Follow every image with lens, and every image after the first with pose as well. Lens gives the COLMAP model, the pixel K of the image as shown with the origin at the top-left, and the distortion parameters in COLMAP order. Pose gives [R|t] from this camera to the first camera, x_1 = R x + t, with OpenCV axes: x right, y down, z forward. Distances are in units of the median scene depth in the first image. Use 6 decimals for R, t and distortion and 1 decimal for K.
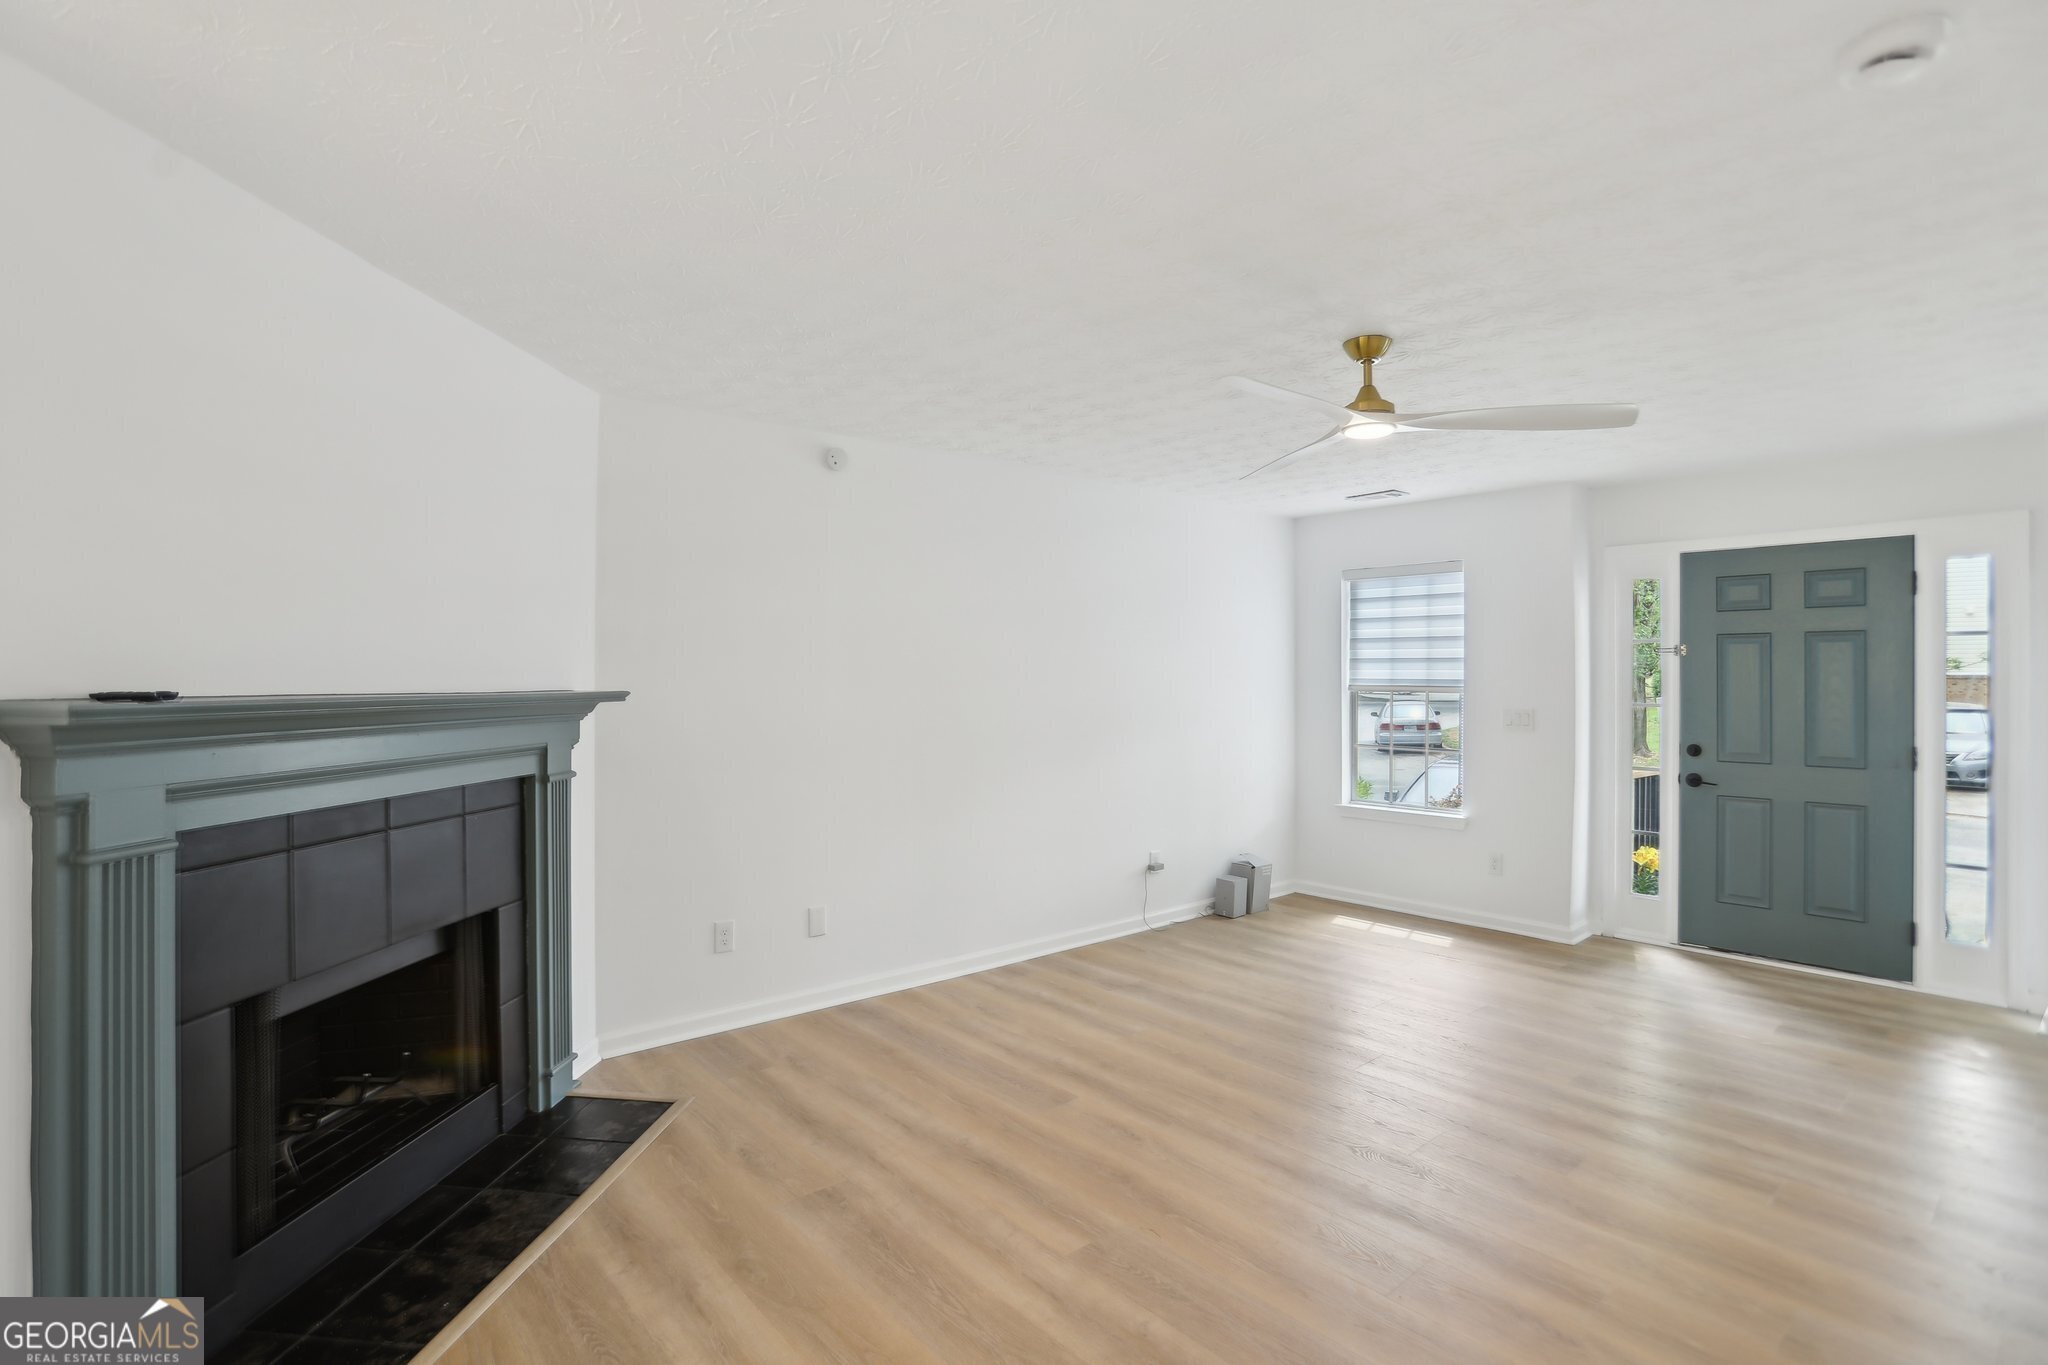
lens RADIAL K [[965.7, 0, 1014.4], [0, 965.7, 677.4], [0, 0, 1]] dist [-0.053721, 0.022895]
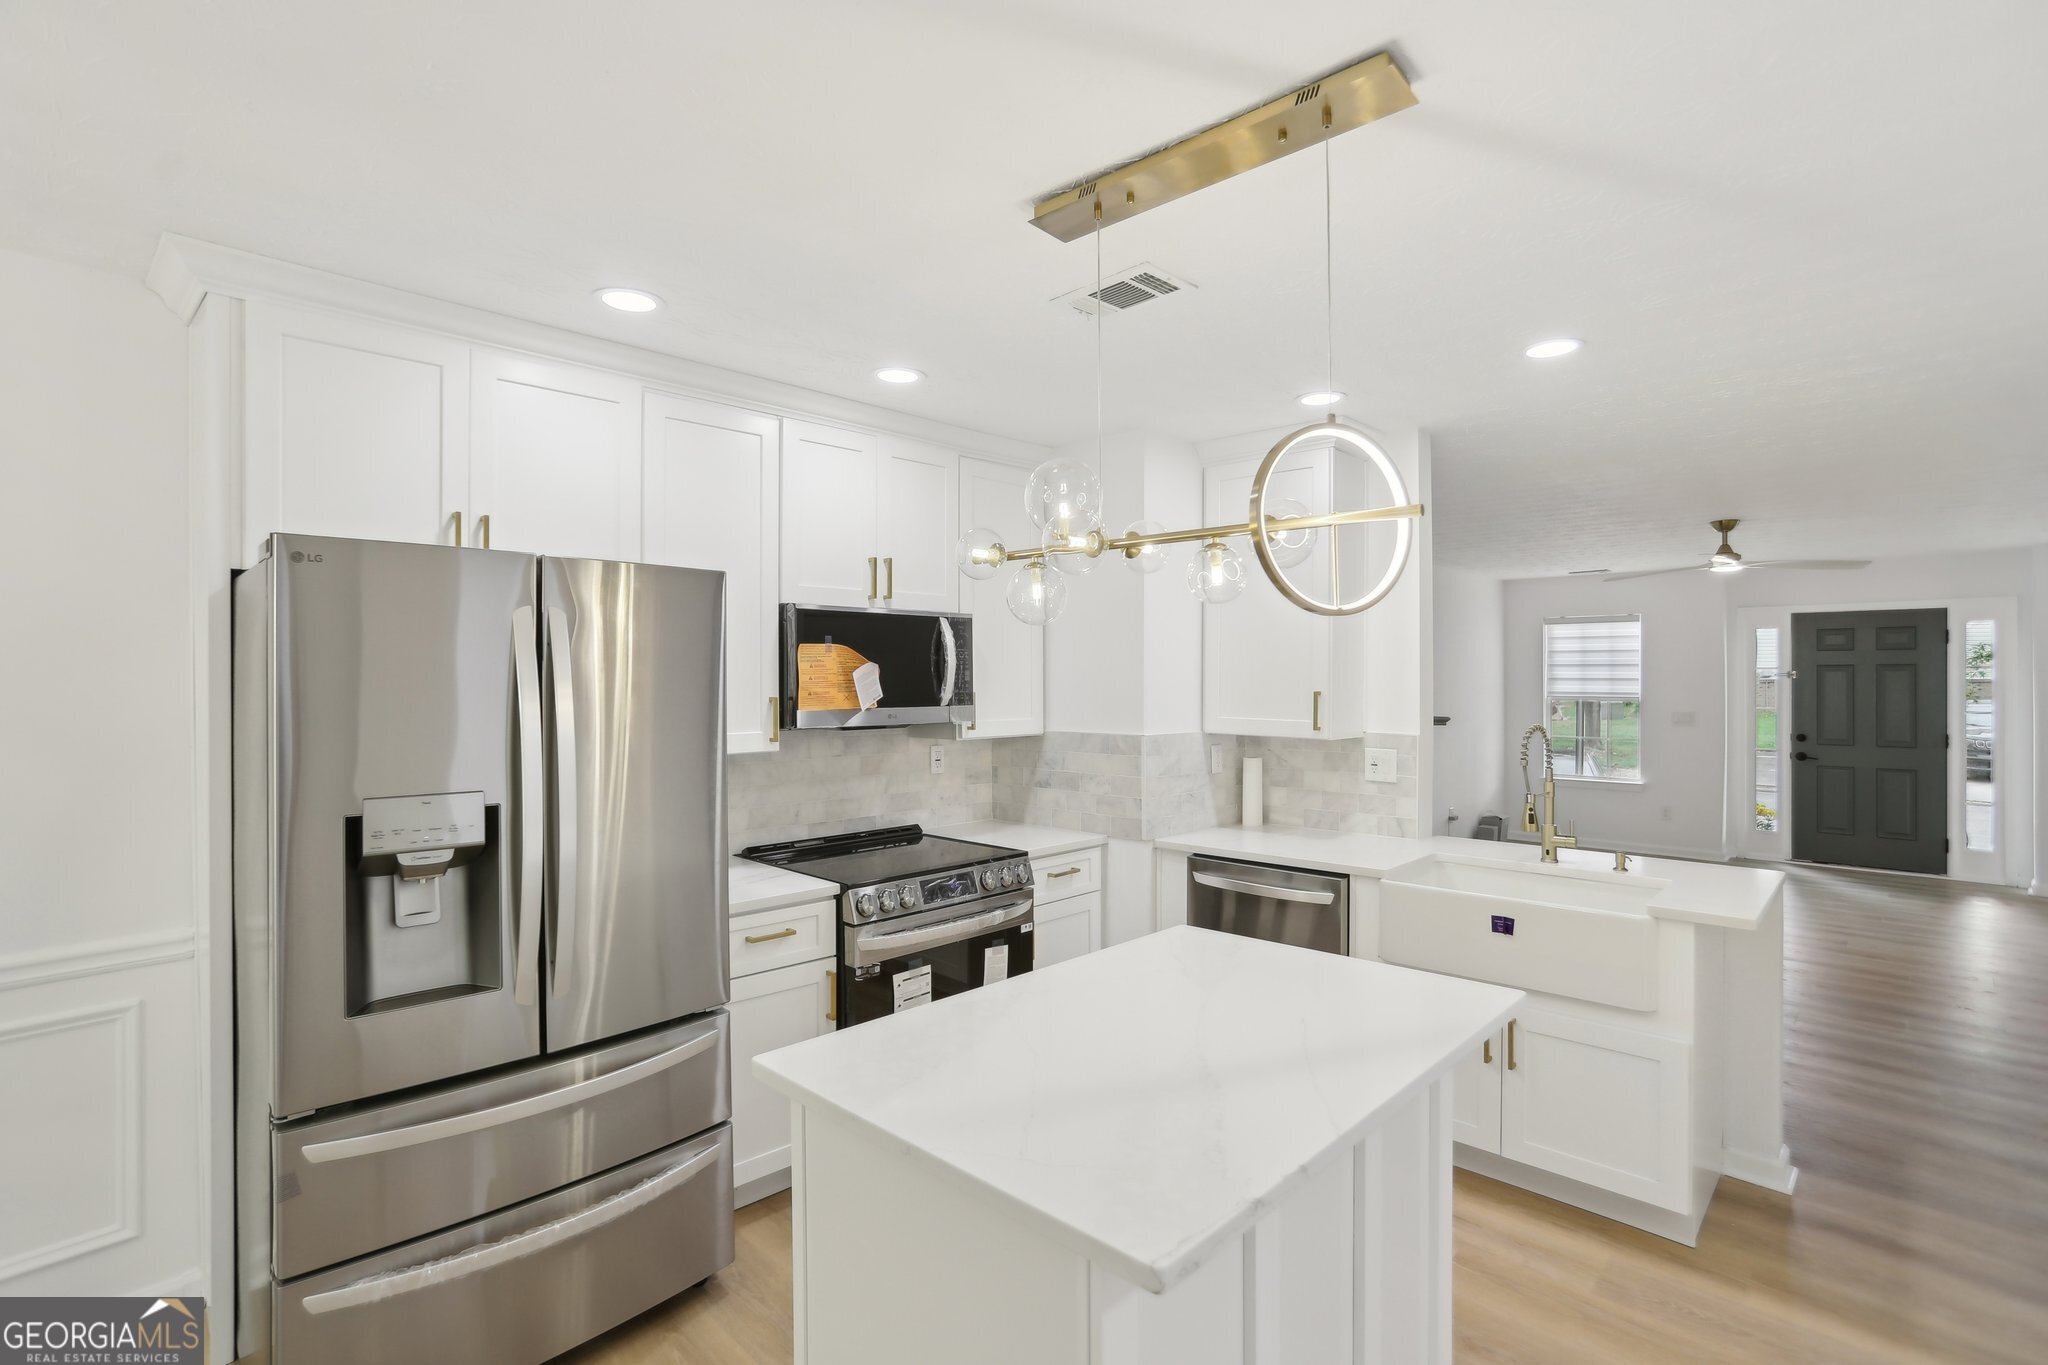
lens RADIAL K [[946.3, 0, 1015.2], [0, 946.3, 681.3], [0, 0, 1]] dist [-0.052702, 0.025343]
pose [[0.996699, -0.002829, 0.081138, -0.824046], [0.002705, 0.999995, 0.001642, -0.027188], [-0.081142, -0.001417, 0.996702, -0.499776]]
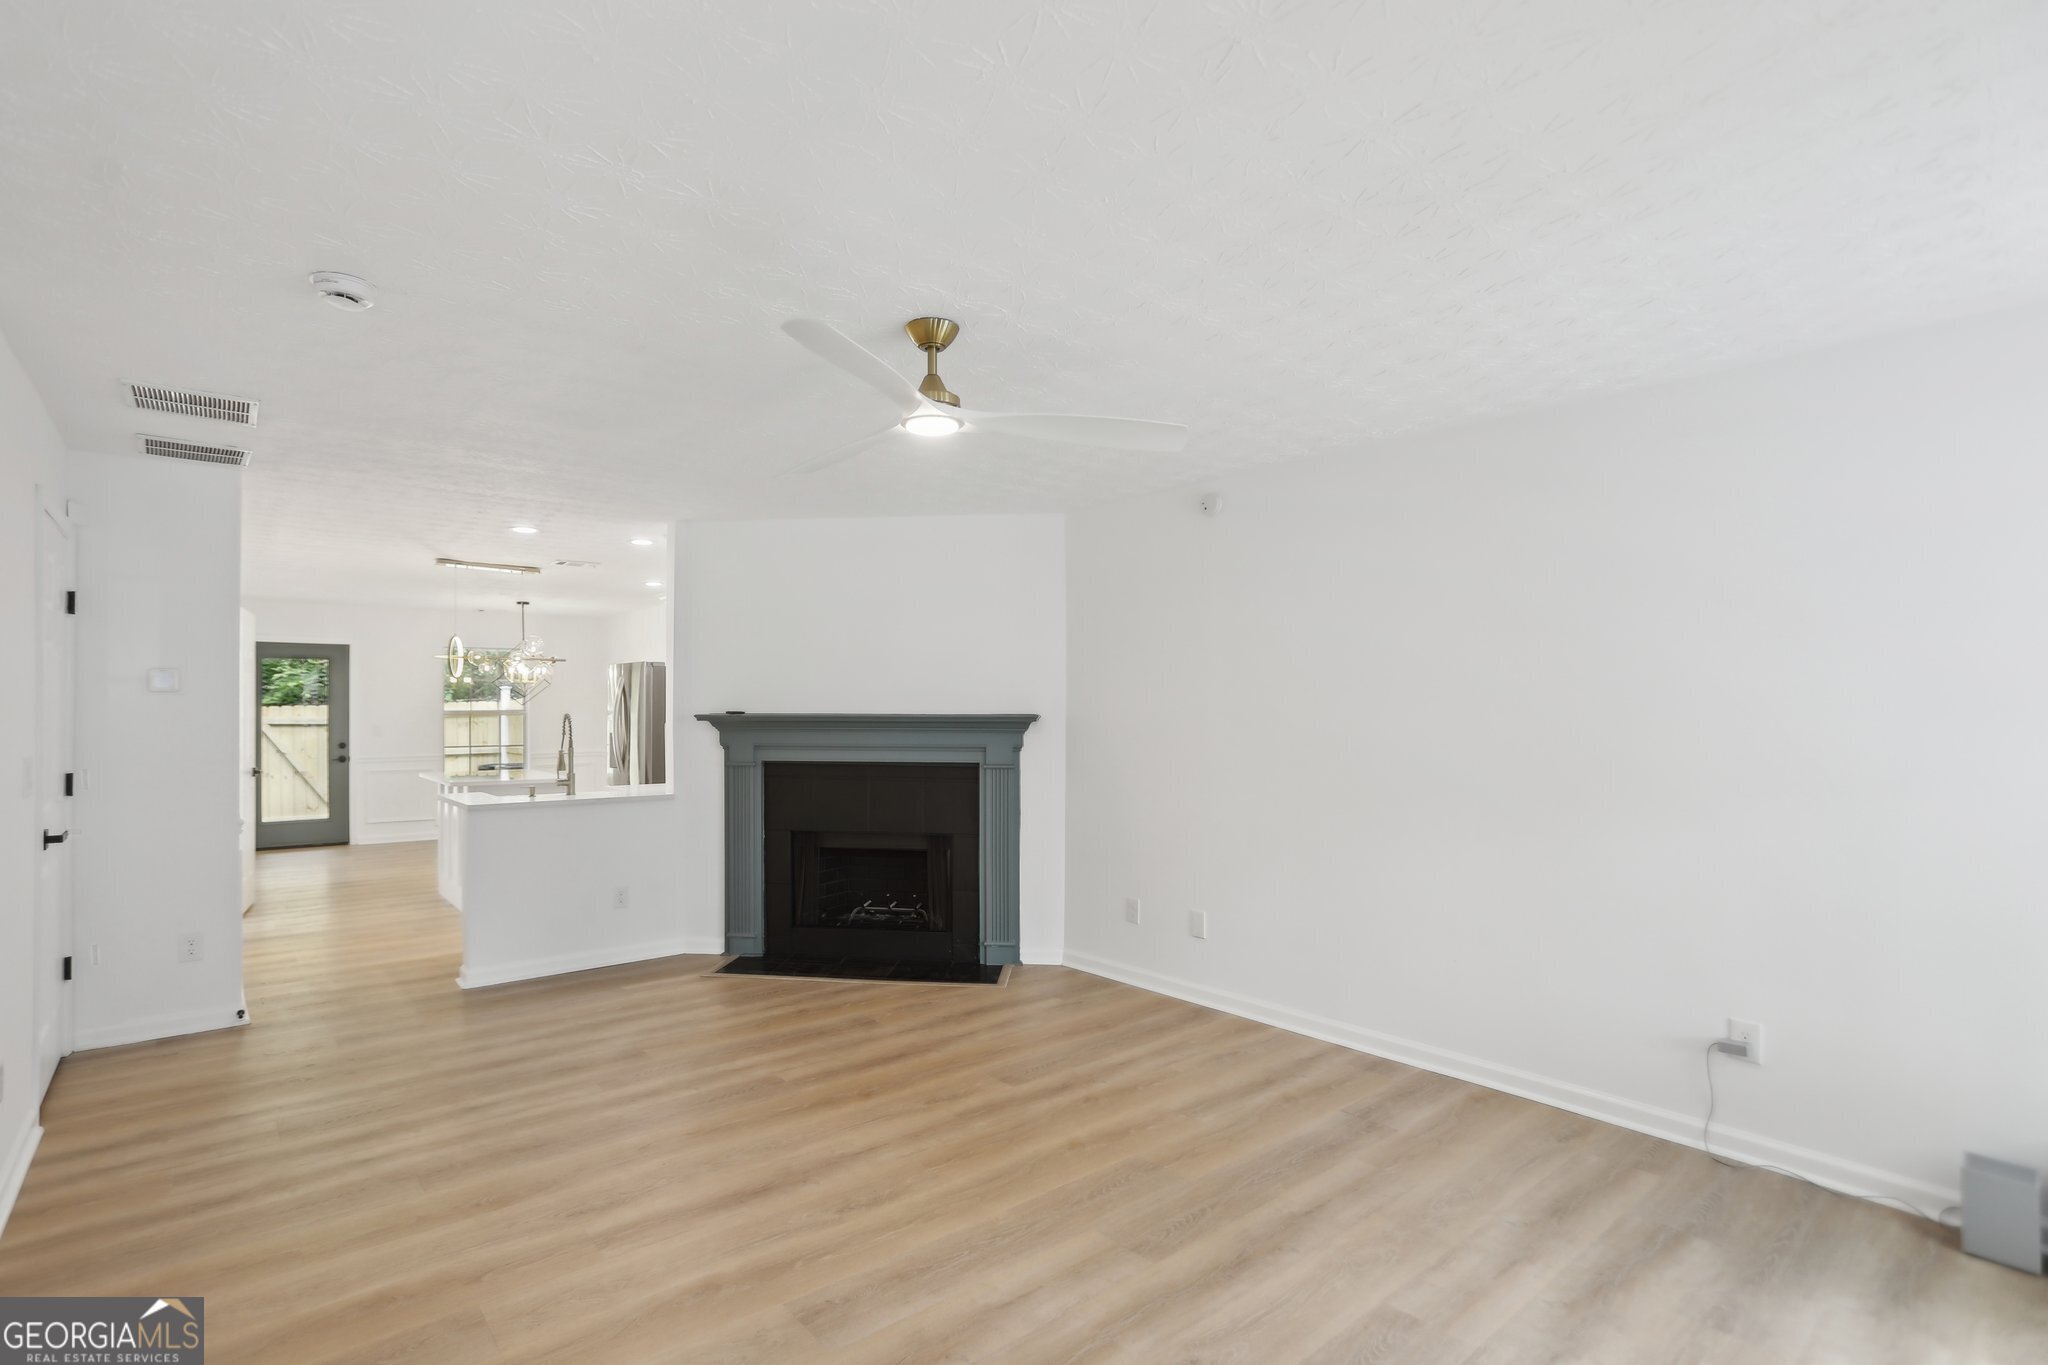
lens RADIAL K [[977.3, 0, 979.5], [0, 977.3, 708.9], [0, 0, 1]] dist [-0.076195, 0.057498]
pose [[-0.022493, -0.002136, -0.999745, 0.880958], [0.004763, 0.999986, -0.002243, 0.004770], [0.999736, -0.004812, -0.022483, 0.736431]]
